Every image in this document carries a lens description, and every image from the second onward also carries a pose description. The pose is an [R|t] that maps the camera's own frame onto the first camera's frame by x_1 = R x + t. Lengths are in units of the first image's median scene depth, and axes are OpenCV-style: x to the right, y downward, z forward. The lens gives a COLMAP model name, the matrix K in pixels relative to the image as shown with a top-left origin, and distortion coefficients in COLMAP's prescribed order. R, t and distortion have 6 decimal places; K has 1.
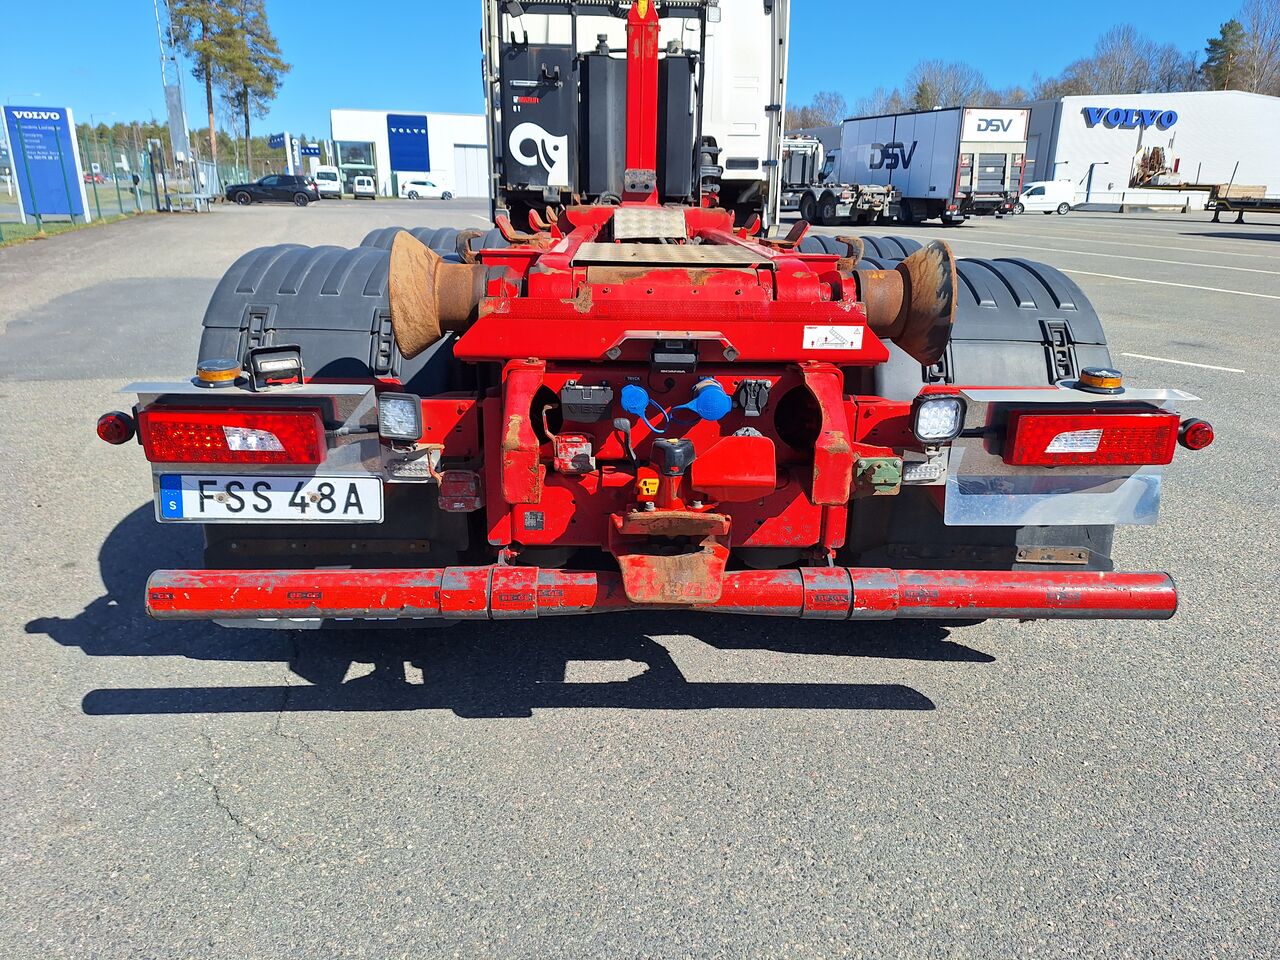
lens RADIAL K [[874.4, 0, 640.0], [0, 874.4, 480.0], [0, 0, 1]] dist [0.063576, -0.067728]
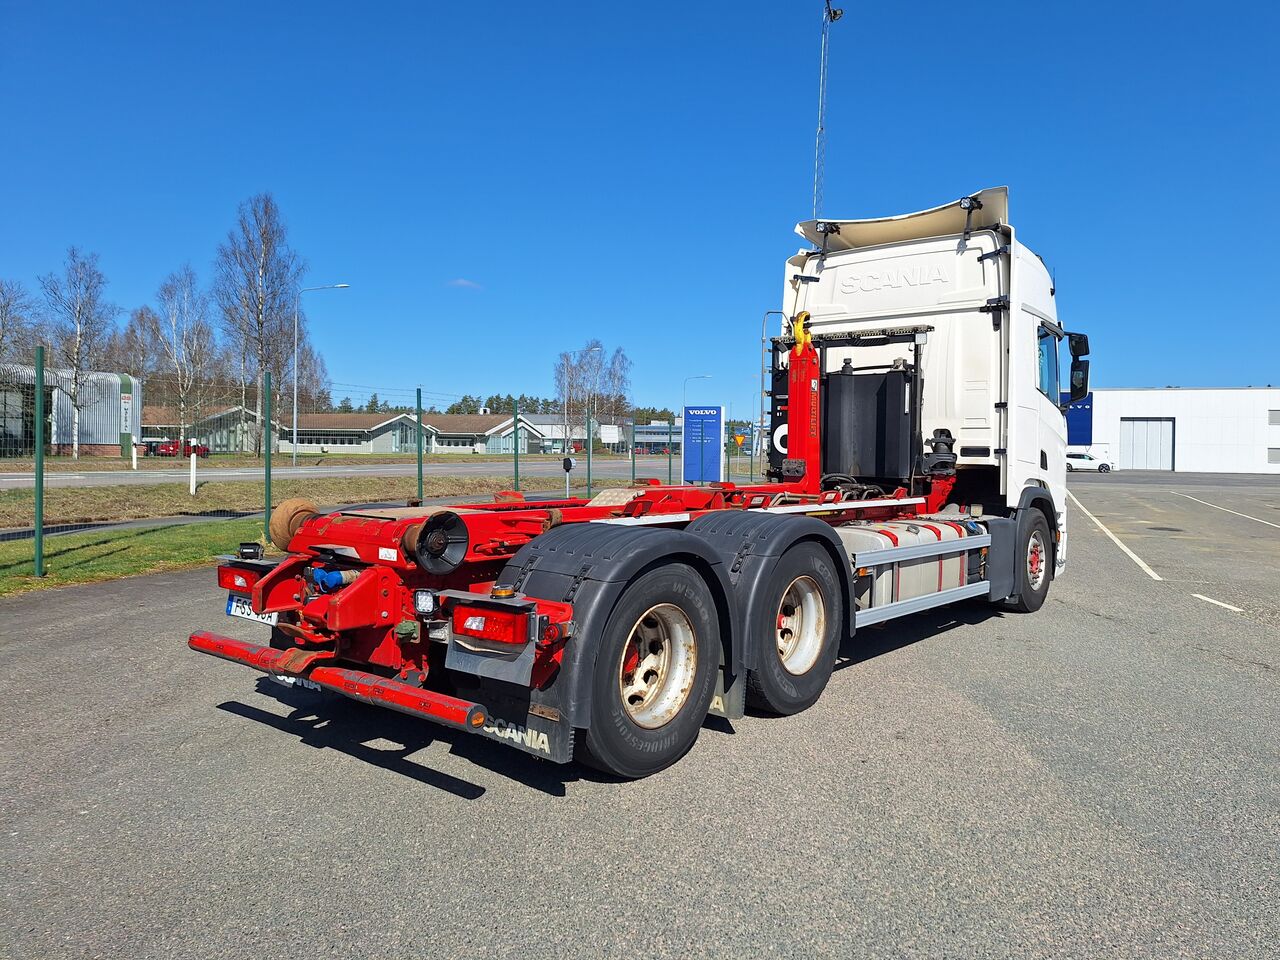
lens RADIAL K [[900.1, 0, 682.0], [0, 900.1, 460.6], [0, 0, 1]] dist [0.083743, -0.099298]
pose [[0.777538, 0.003871, -0.628824, 0.592504], [-0.200494, 0.949319, -0.242066, 0.000949], [0.596017, 0.314291, 0.738908, -0.061588]]
